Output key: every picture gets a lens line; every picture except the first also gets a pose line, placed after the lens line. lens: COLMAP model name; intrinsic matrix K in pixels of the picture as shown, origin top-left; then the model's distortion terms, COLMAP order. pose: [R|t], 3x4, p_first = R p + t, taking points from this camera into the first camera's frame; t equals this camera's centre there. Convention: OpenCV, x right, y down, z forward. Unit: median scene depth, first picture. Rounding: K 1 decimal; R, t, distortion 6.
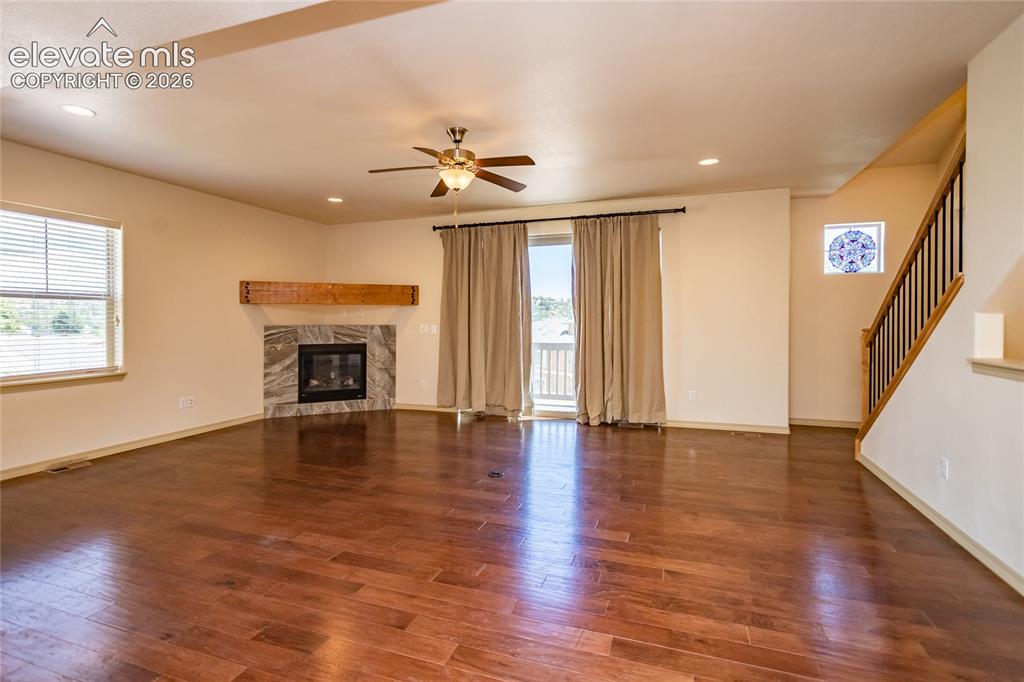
lens RADIAL K [[492.5, 0, 508.0], [0, 492.5, 315.7], [0, 0, 1]] dist [0.000886, 0.000519]
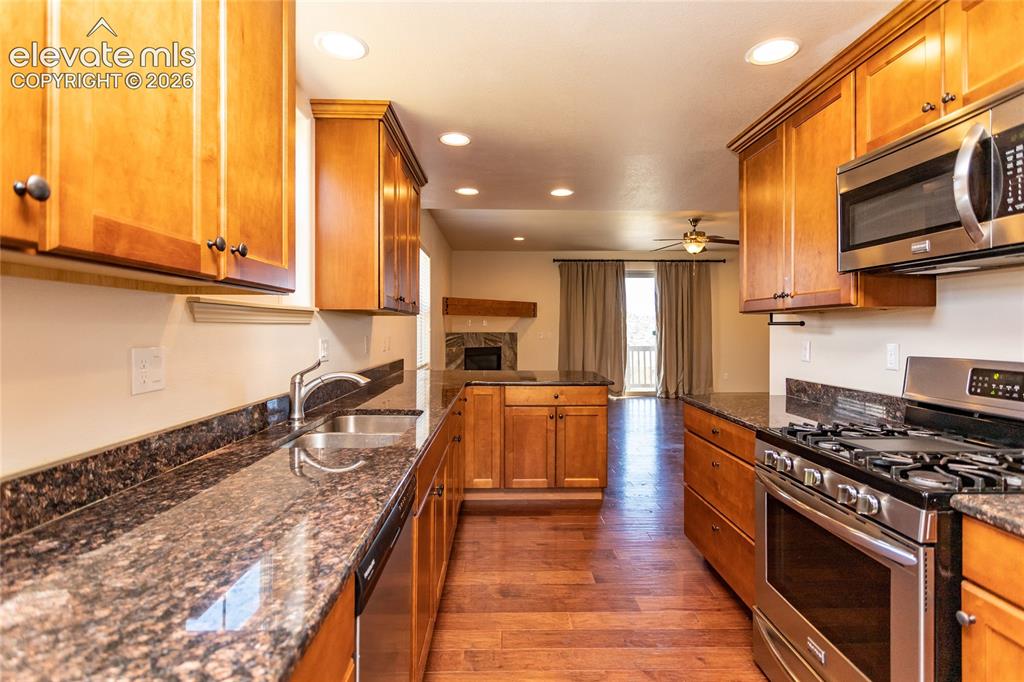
lens RADIAL K [[498.0, 0, 512.0], [0, 498.0, 341.0], [0, 0, 1]] dist [-0.001203, -0.000012]
pose [[0.931866, -0.004376, 0.362775, -0.795828], [-0.007266, 0.999502, 0.030720, 0.000867], [-0.362729, -0.031263, 0.931370, -0.241813]]
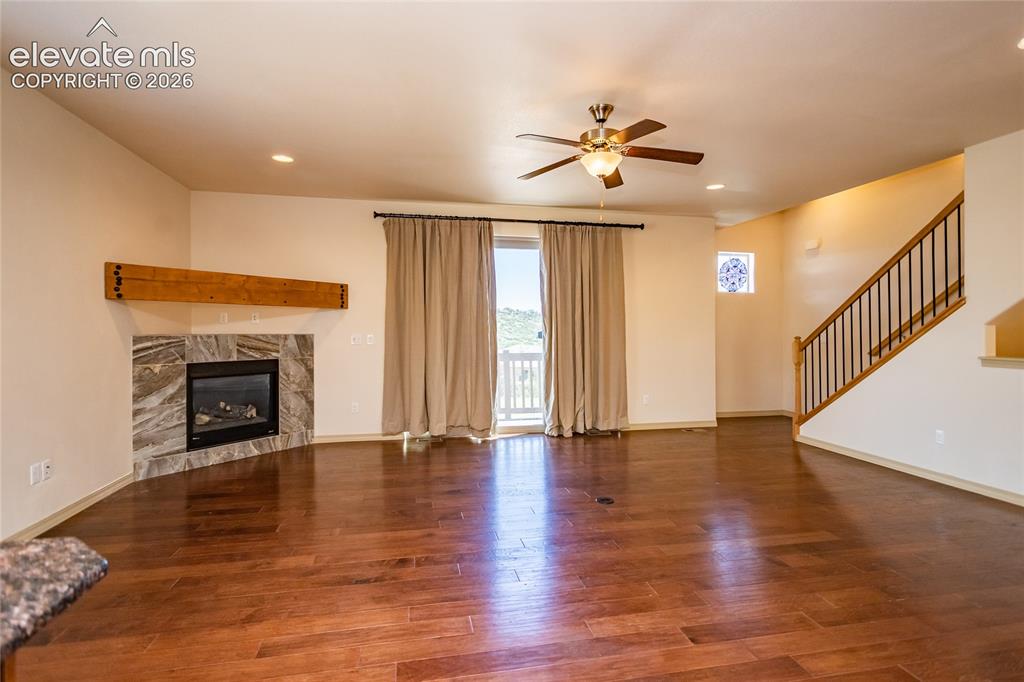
lens RADIAL K [[499.0, 0, 500.9], [0, 499.0, 324.2], [0, 0, 1]] dist [0.001519, 0.000292]
pose [[0.858752, 0.009939, 0.512296, -0.417268], [-0.008220, 0.999950, -0.005621, 0.005766], [-0.512326, 0.000616, 0.858791, 0.203857]]
